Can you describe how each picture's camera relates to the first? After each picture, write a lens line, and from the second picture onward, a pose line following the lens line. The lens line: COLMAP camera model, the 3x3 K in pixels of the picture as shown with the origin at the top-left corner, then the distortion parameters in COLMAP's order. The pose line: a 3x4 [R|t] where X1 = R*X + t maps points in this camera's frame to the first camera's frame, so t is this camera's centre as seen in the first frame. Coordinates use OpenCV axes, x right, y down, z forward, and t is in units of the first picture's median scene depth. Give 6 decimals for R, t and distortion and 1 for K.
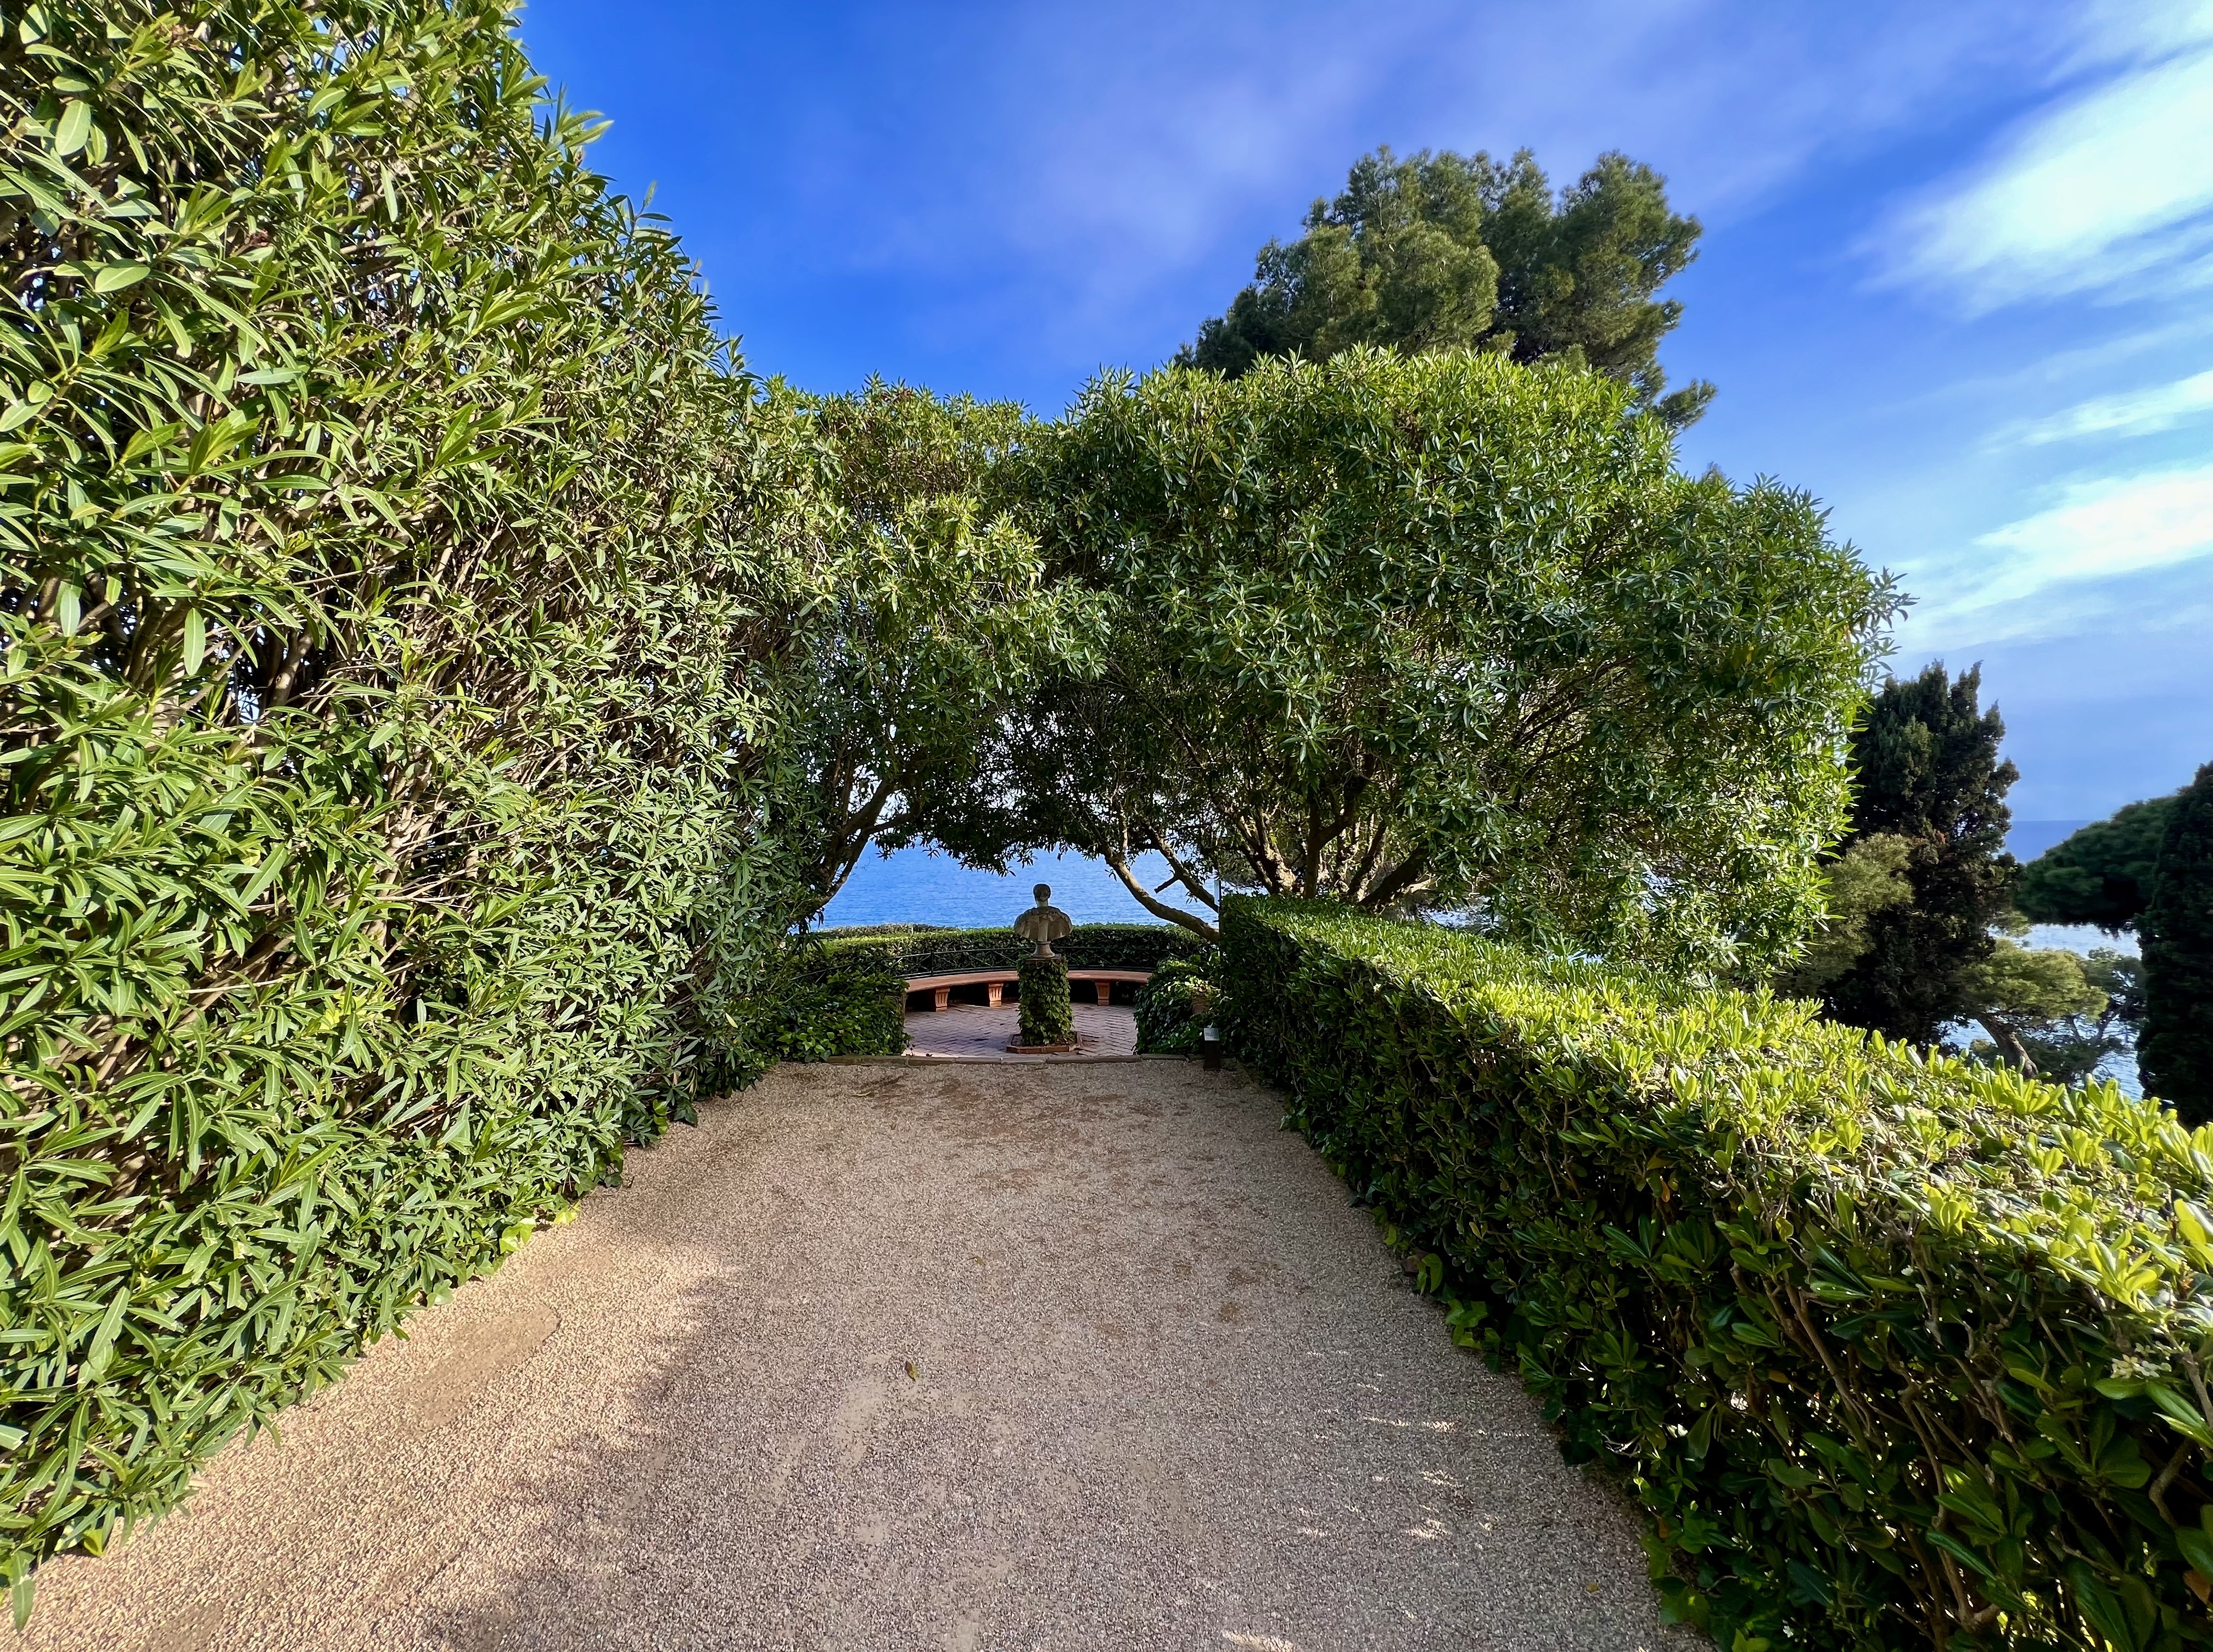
lens RADIAL K [[884.9, 0, 1101.2], [0, 884.9, 821.7], [0, 0, 1]] dist [-0.000838, -0.000062]
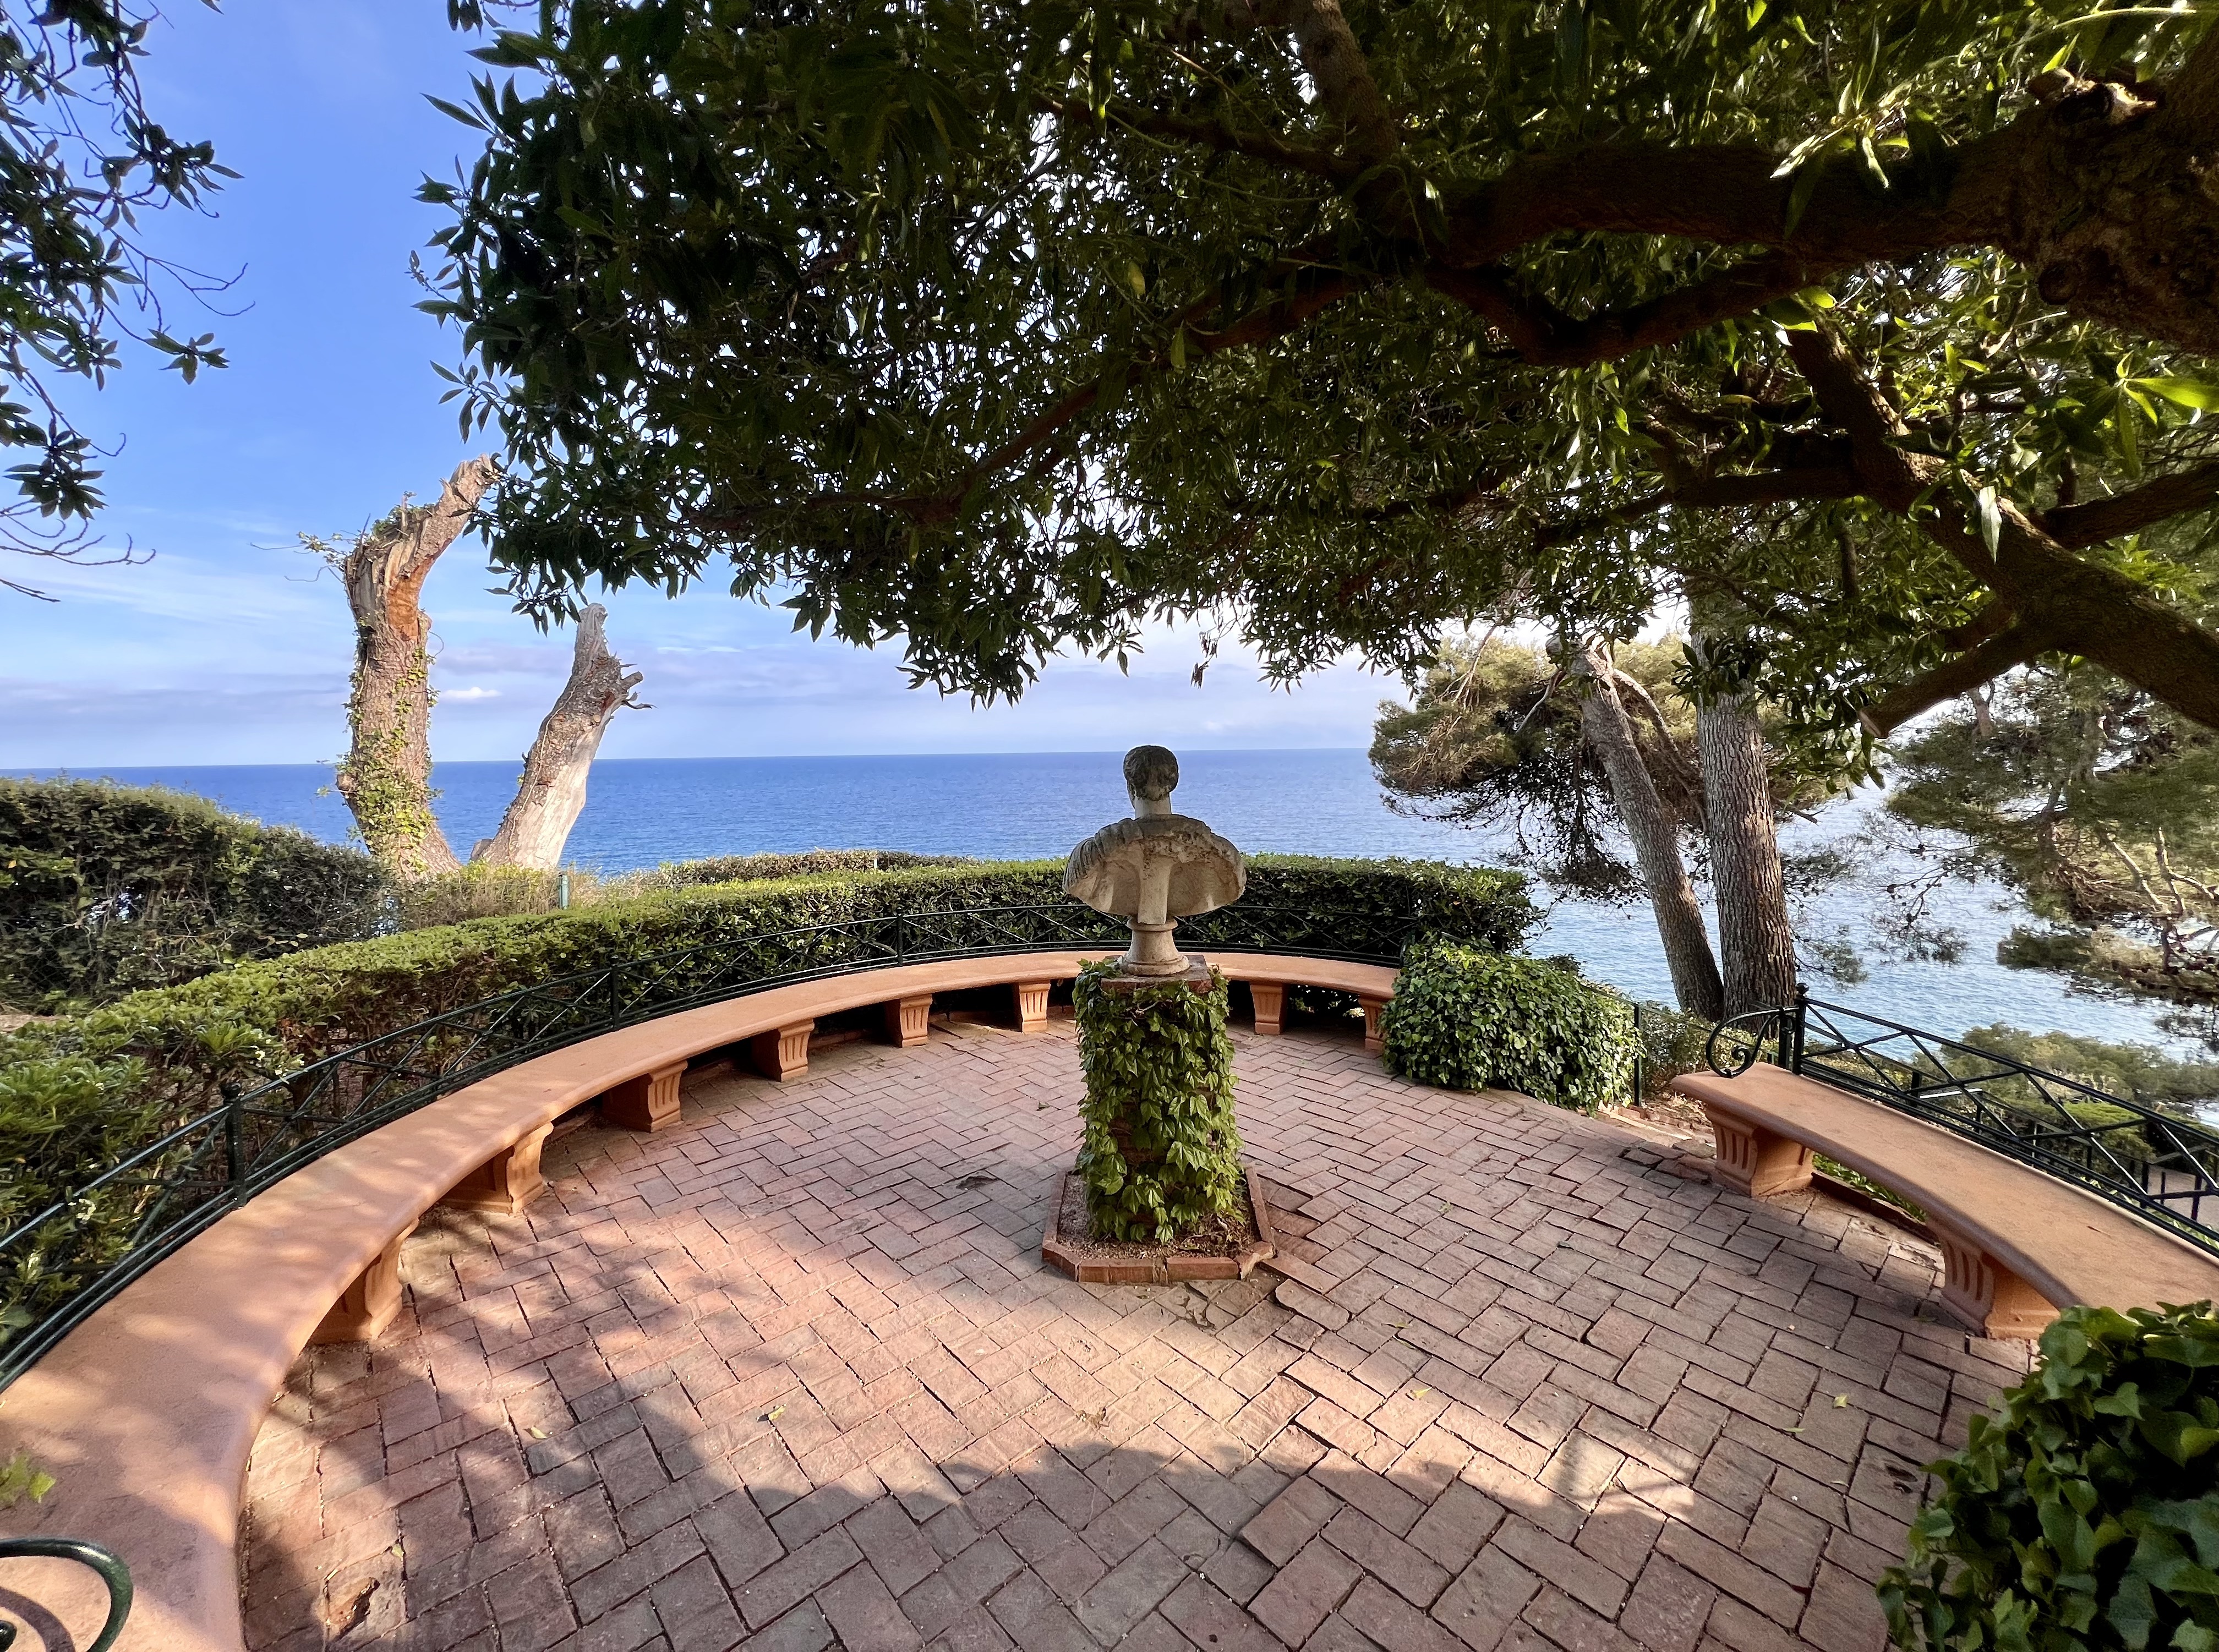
lens RADIAL K [[876.1, 0, 1103.0], [0, 876.1, 808.7], [0, 0, 1]] dist [-0.002647, 0.000045]
pose [[0.997109, 0.005745, -0.075770, -0.085705], [0.000120, 0.997017, 0.077178, 0.098048], [0.075987, -0.076964, 0.994134, 0.970455]]
